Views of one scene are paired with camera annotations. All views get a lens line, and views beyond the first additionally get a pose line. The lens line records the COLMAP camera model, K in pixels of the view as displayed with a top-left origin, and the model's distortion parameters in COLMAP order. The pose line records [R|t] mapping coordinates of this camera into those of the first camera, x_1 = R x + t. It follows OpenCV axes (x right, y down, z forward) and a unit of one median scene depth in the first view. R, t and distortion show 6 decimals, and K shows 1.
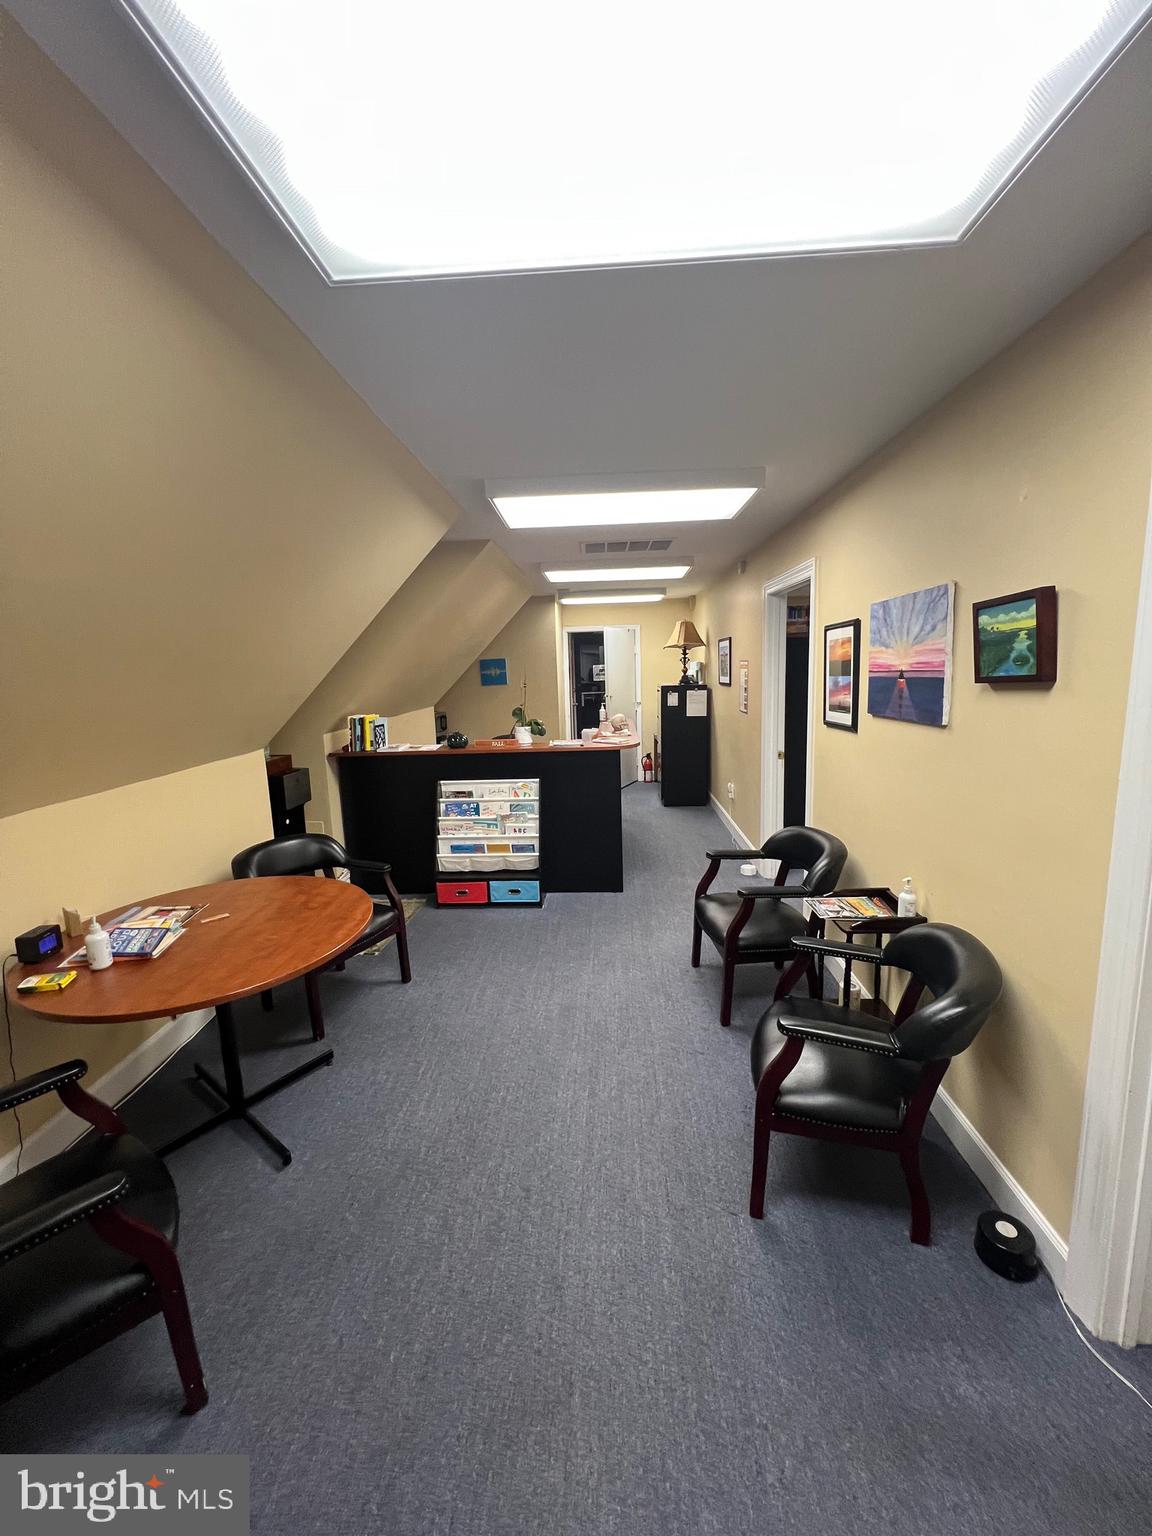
lens RADIAL K [[610.8, 0, 583.7], [0, 610.8, 764.4], [0, 0, 1]] dist [-0.002592, 0.000368]
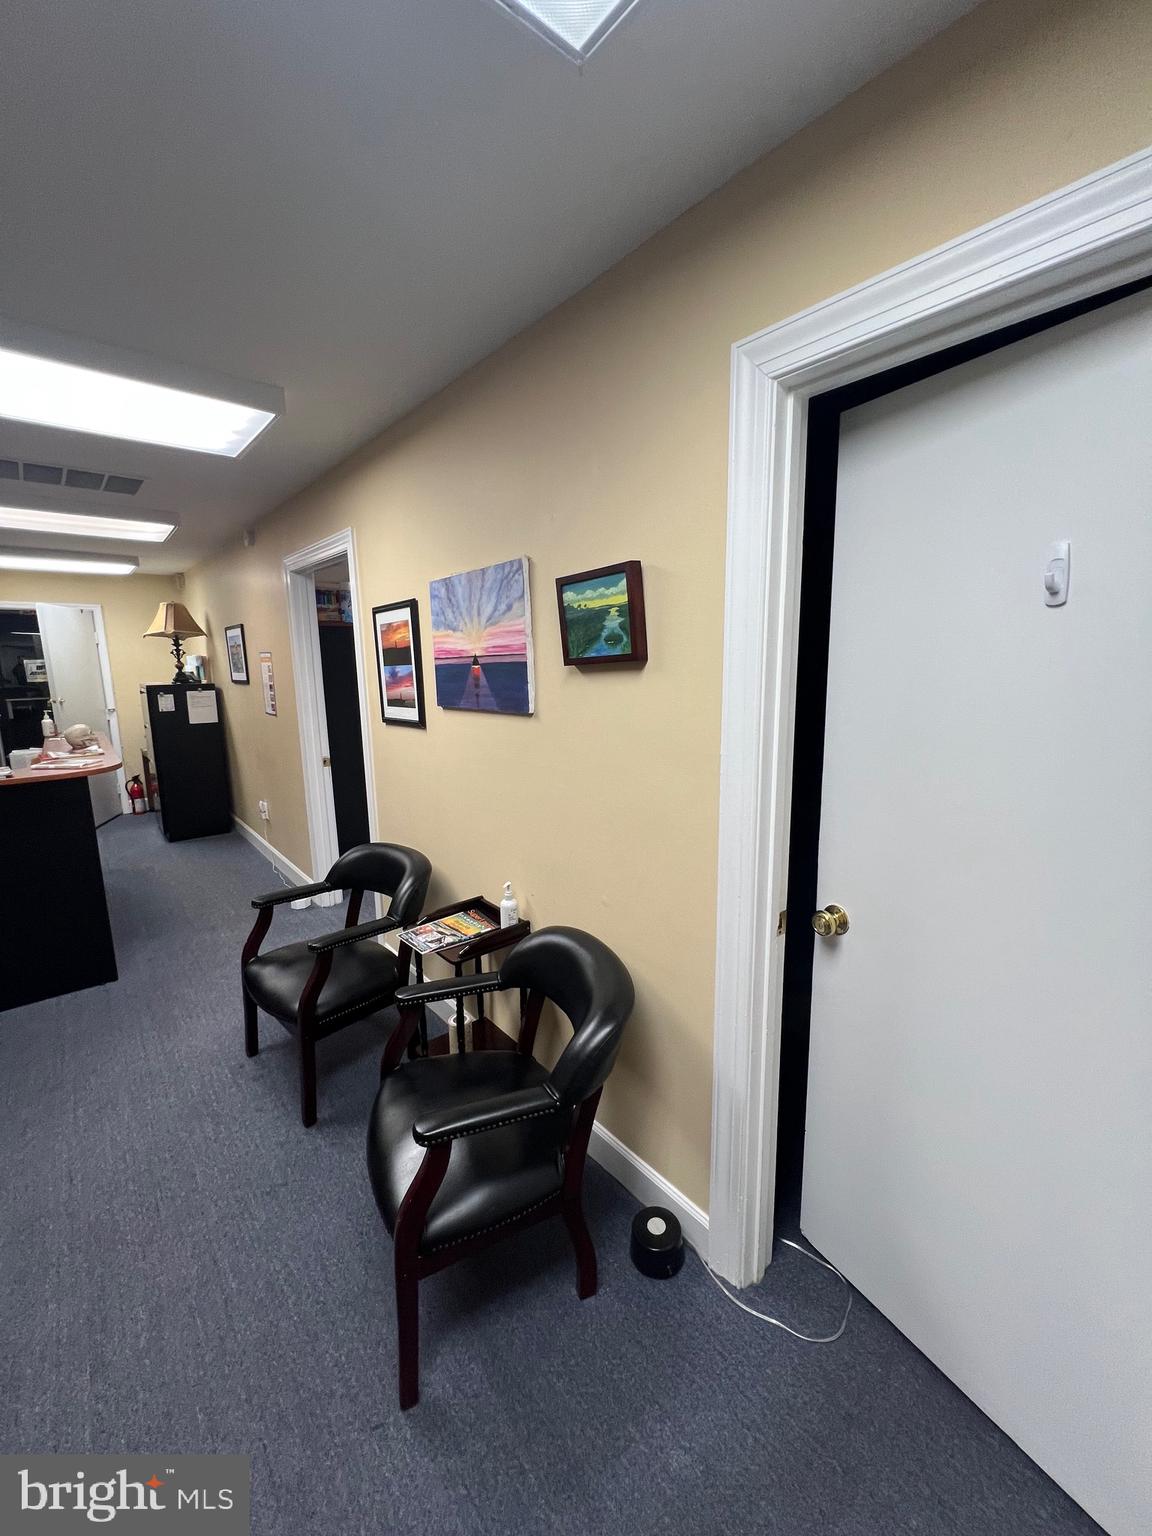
lens RADIAL K [[610.8, 0, 580.9], [0, 610.8, 764.0], [0, 0, 1]] dist [-0.002592, 0.000368]
pose [[0.734373, -0.094853, 0.672086, 0.014157], [0.098915, 0.994572, 0.032285, -0.008206], [-0.671500, 0.042770, 0.739769, 0.210101]]
